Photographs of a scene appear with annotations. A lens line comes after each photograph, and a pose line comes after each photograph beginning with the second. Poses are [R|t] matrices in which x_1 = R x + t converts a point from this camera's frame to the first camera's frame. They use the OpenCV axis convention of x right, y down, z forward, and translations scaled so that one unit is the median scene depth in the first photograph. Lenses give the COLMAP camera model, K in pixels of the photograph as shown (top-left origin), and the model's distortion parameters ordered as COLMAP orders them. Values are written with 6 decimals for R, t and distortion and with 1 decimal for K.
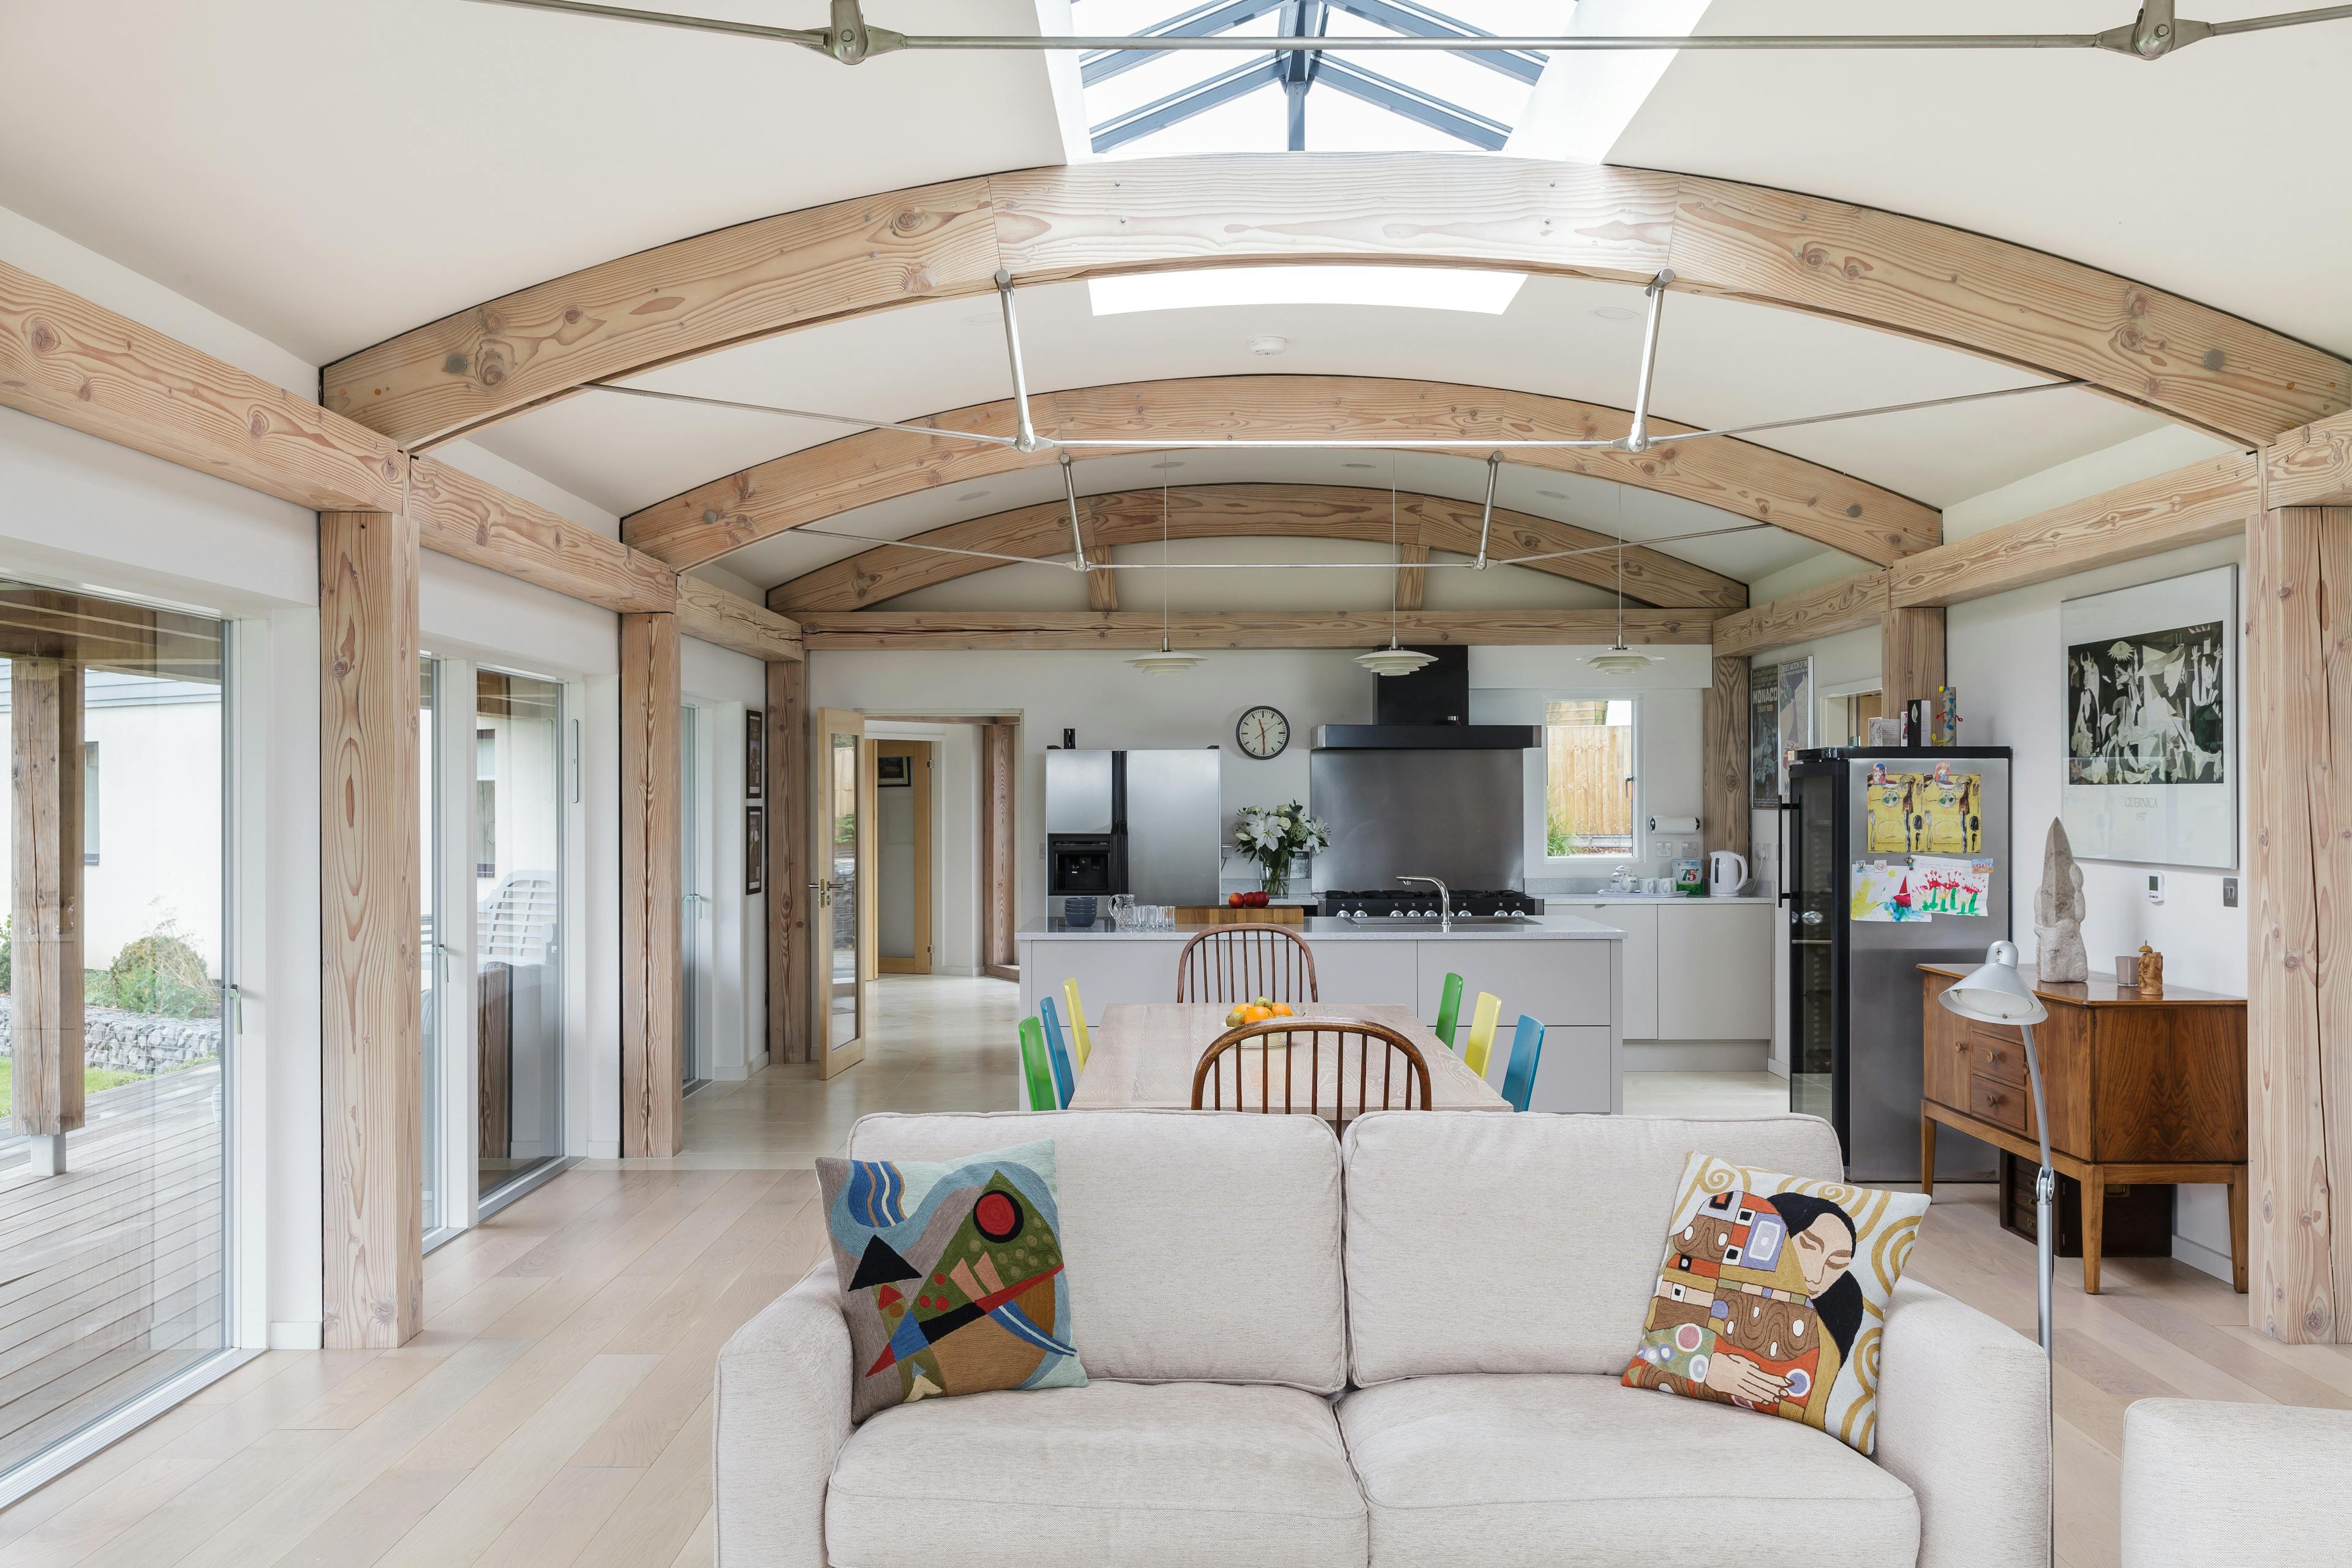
lens RADIAL K [[2110.5, 0, 1173.3], [0, 2110.5, 813.6], [0, 0, 1]] dist [0.000029, 0.002214]
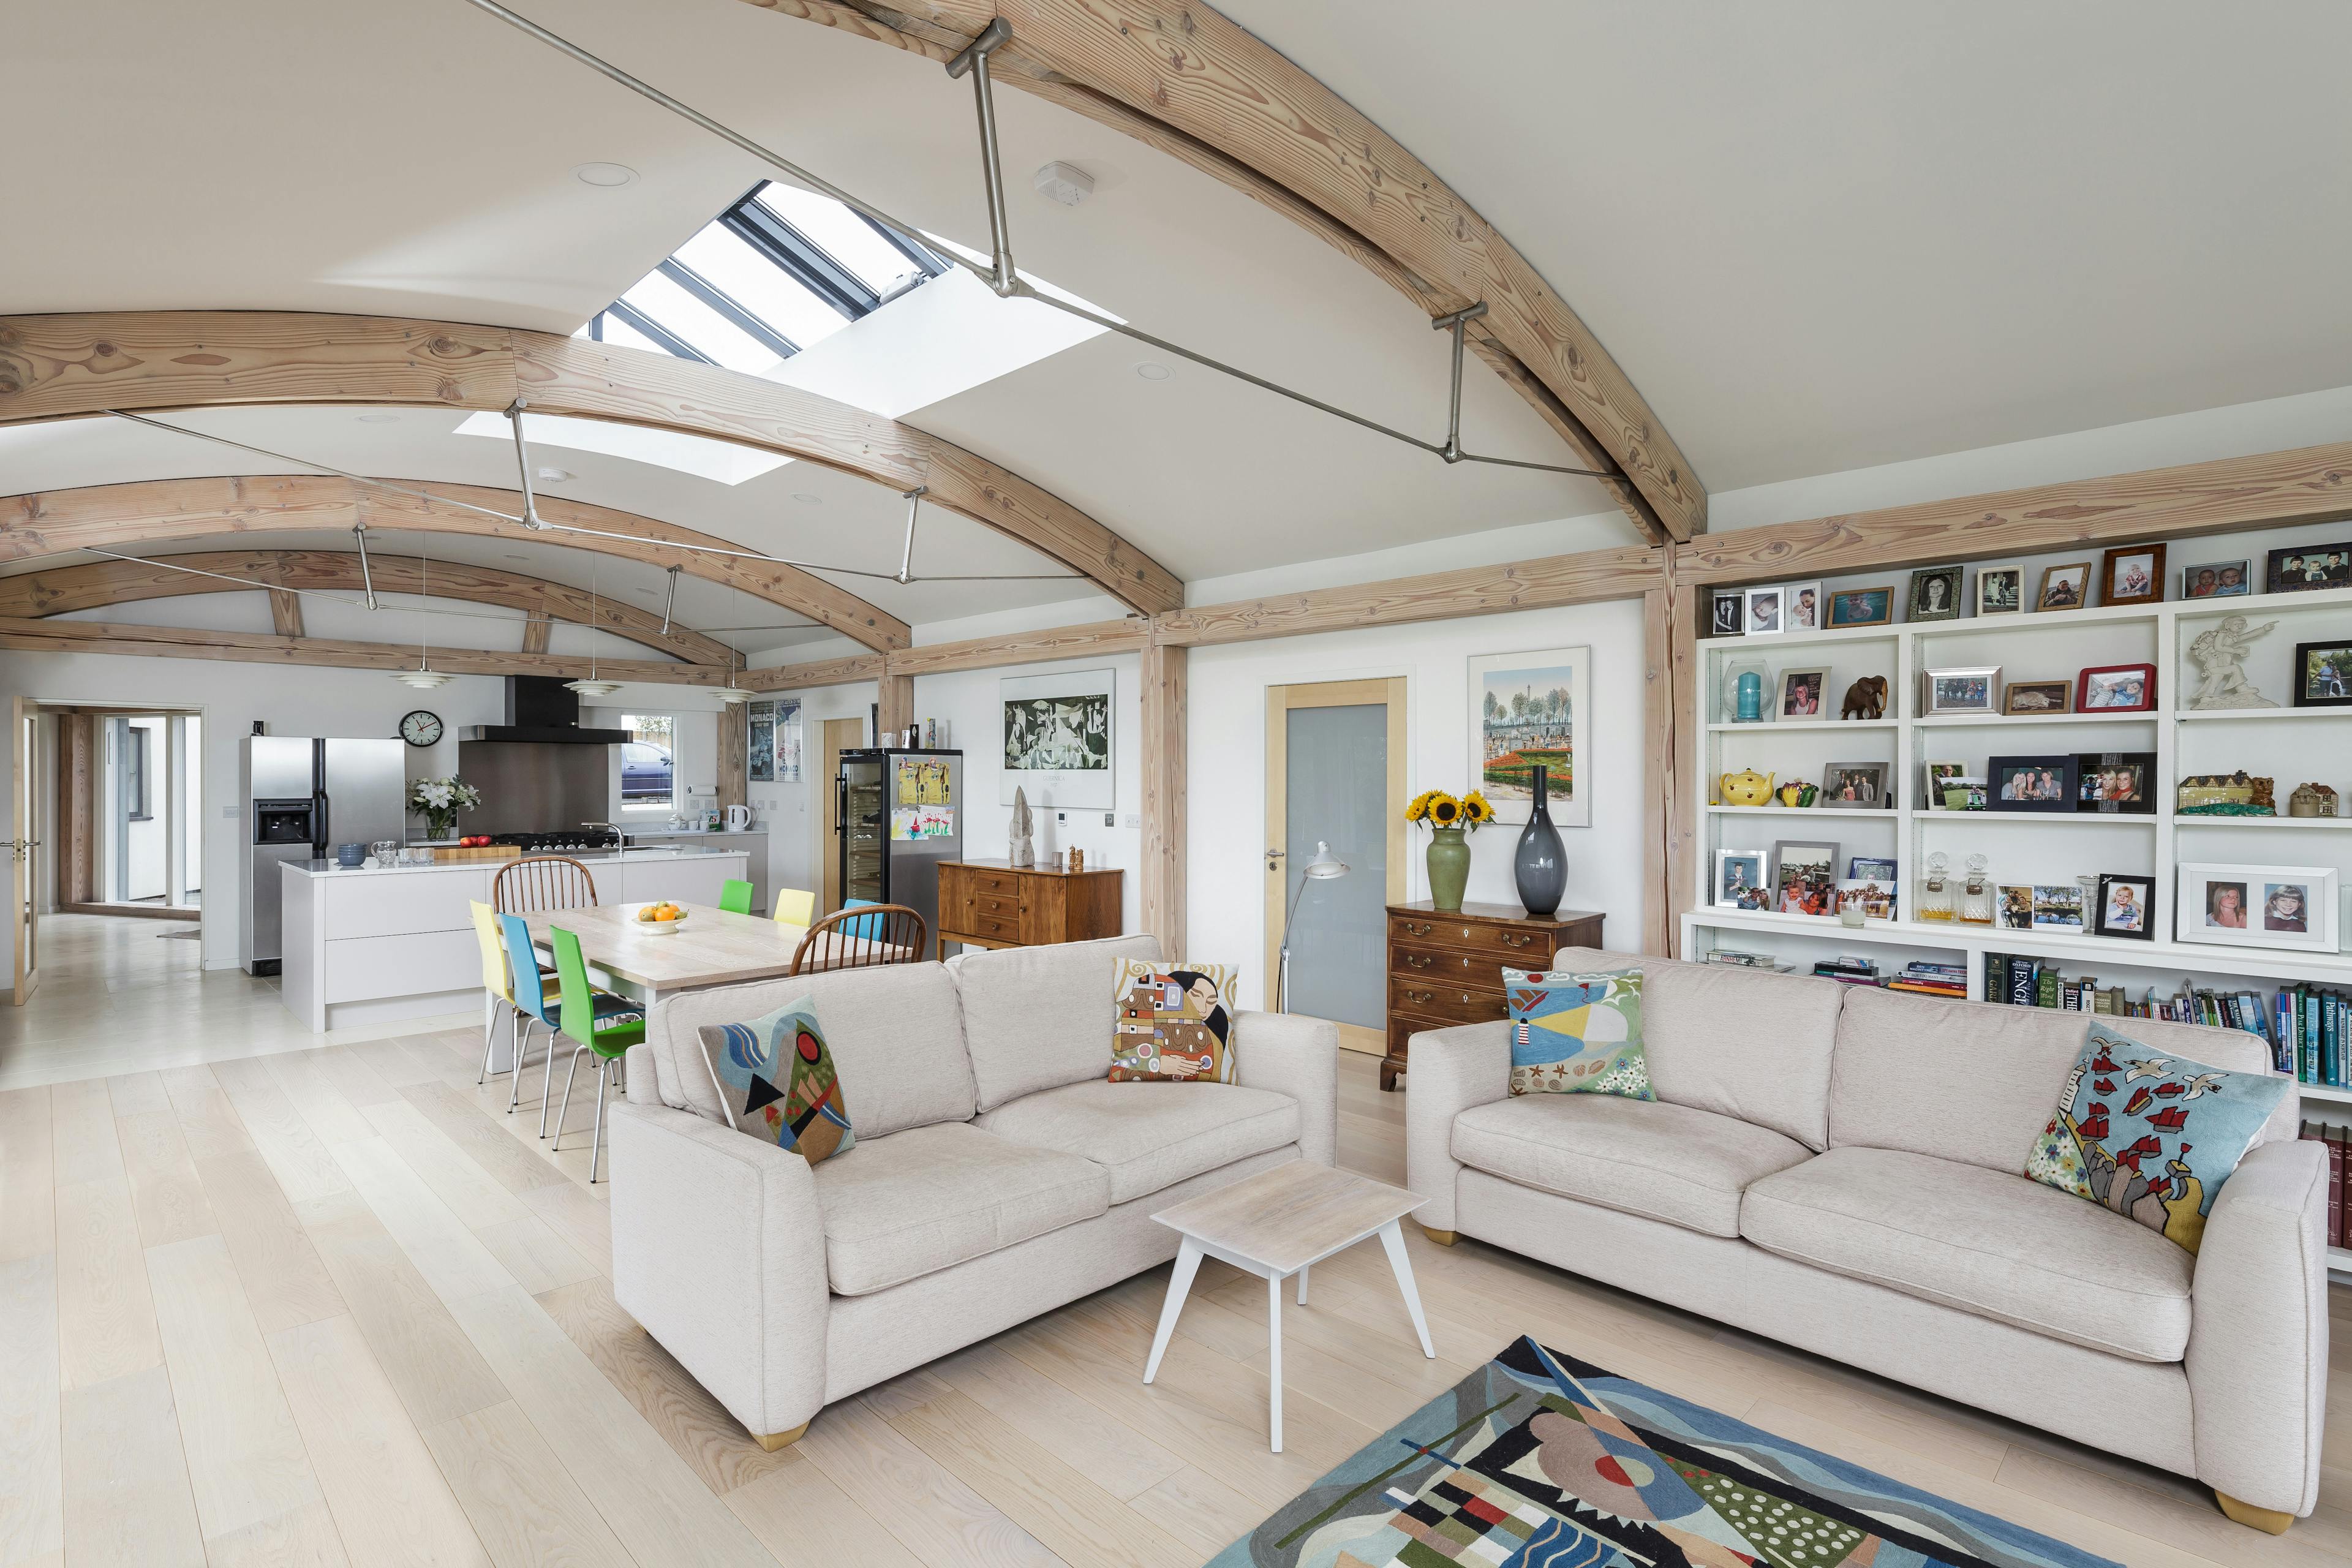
lens RADIAL K [[1127.9, 0, 1176.0], [0, 1127.9, 784.0], [0, 0, 1]] dist [0.000398, -0.006971]
pose [[0.703045, 0.000112, 0.711146, -0.268584], [-0.000086, 1.000000, -0.000072, 0.000572], [-0.711146, -0.000011, 0.703045, 0.137158]]
